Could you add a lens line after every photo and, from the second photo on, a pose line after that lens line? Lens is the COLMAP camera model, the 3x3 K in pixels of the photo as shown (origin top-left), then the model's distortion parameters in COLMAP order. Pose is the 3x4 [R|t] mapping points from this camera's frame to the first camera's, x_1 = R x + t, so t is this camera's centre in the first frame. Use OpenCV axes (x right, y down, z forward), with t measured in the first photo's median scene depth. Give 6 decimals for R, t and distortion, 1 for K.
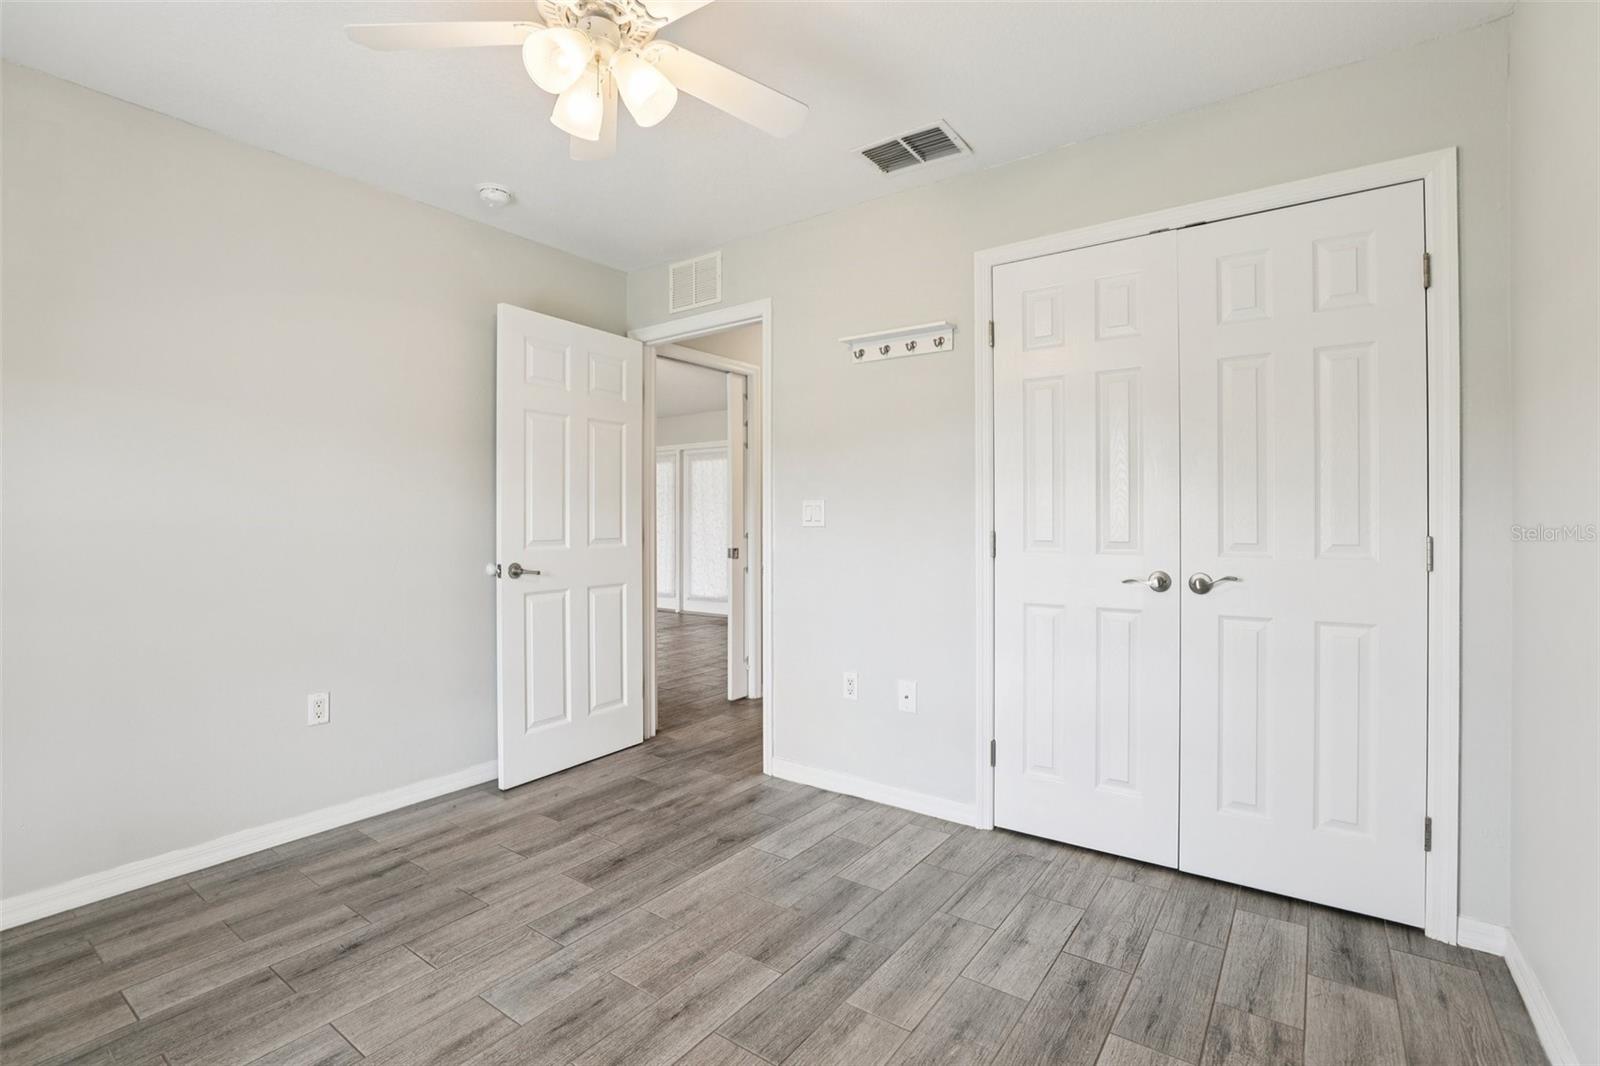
lens RADIAL K [[733.0, 0, 804.0], [0, 733.0, 531.8], [0, 0, 1]] dist [-0.029379, 0.005226]
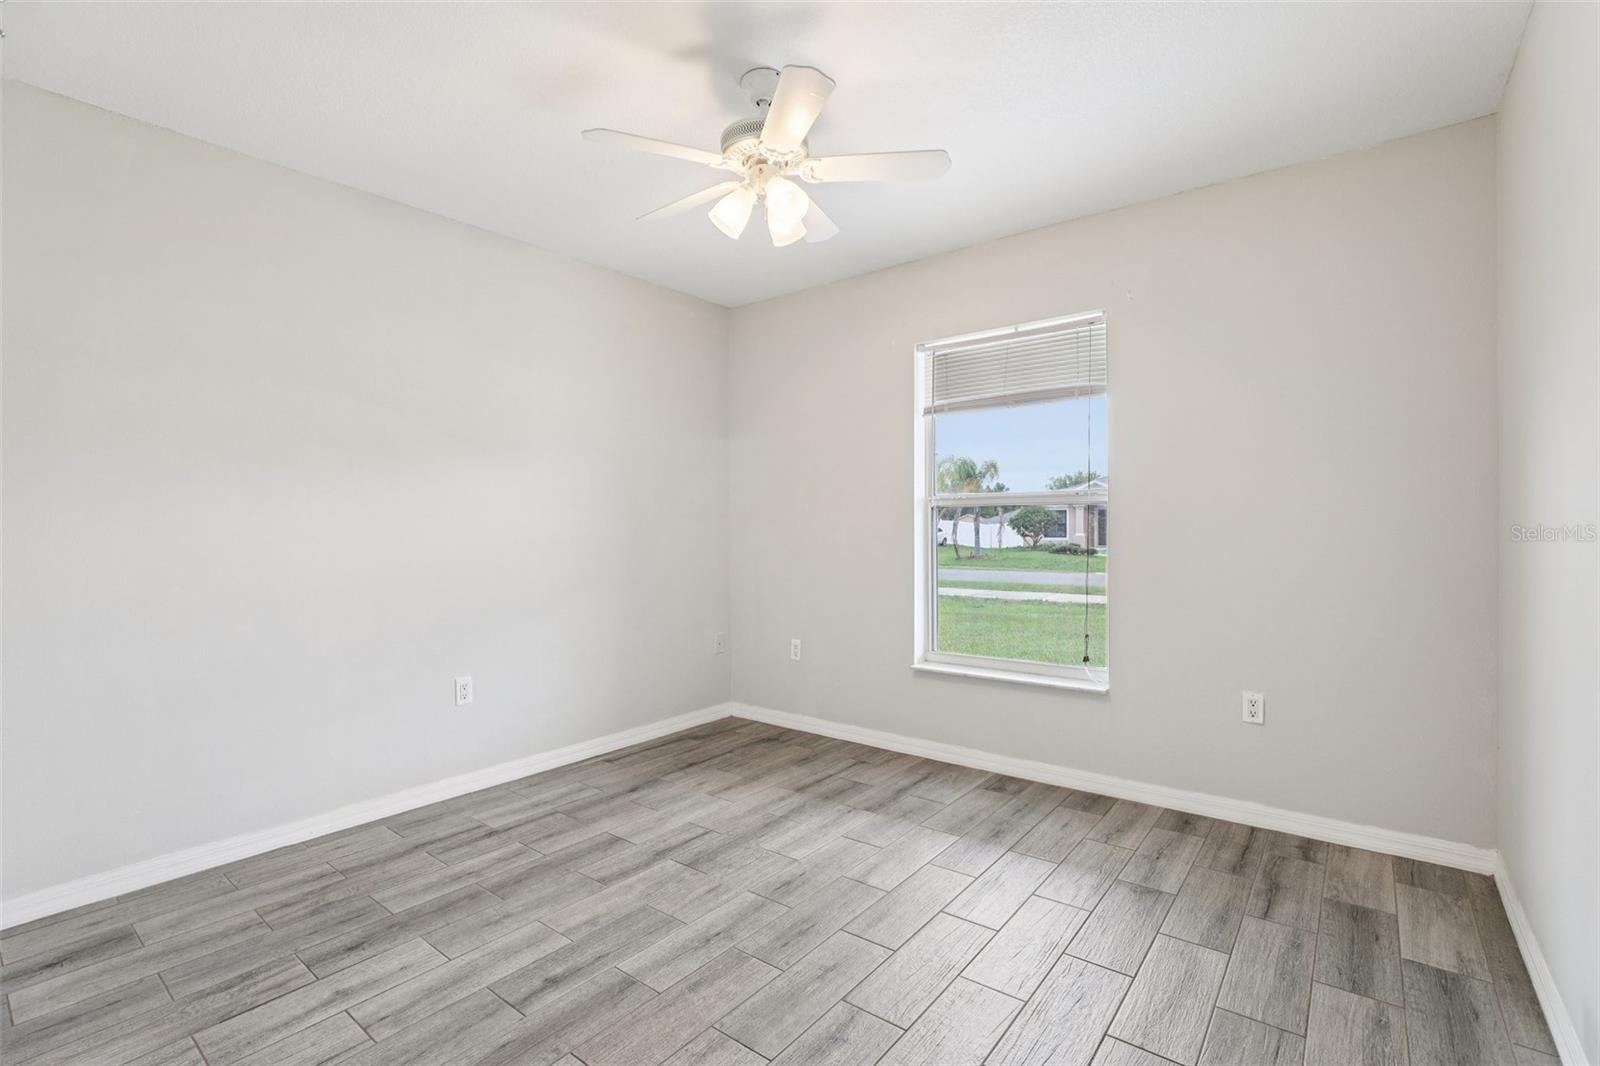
lens RADIAL K [[733.0, 0, 802.0], [0, 733.0, 529.7], [0, 0, 1]] dist [-0.029379, 0.005226]
pose [[-0.998826, 0.009135, 0.047583, -0.346528], [0.010073, 0.999759, 0.019524, -0.027255], [-0.047393, 0.019981, -0.998676, 1.985302]]
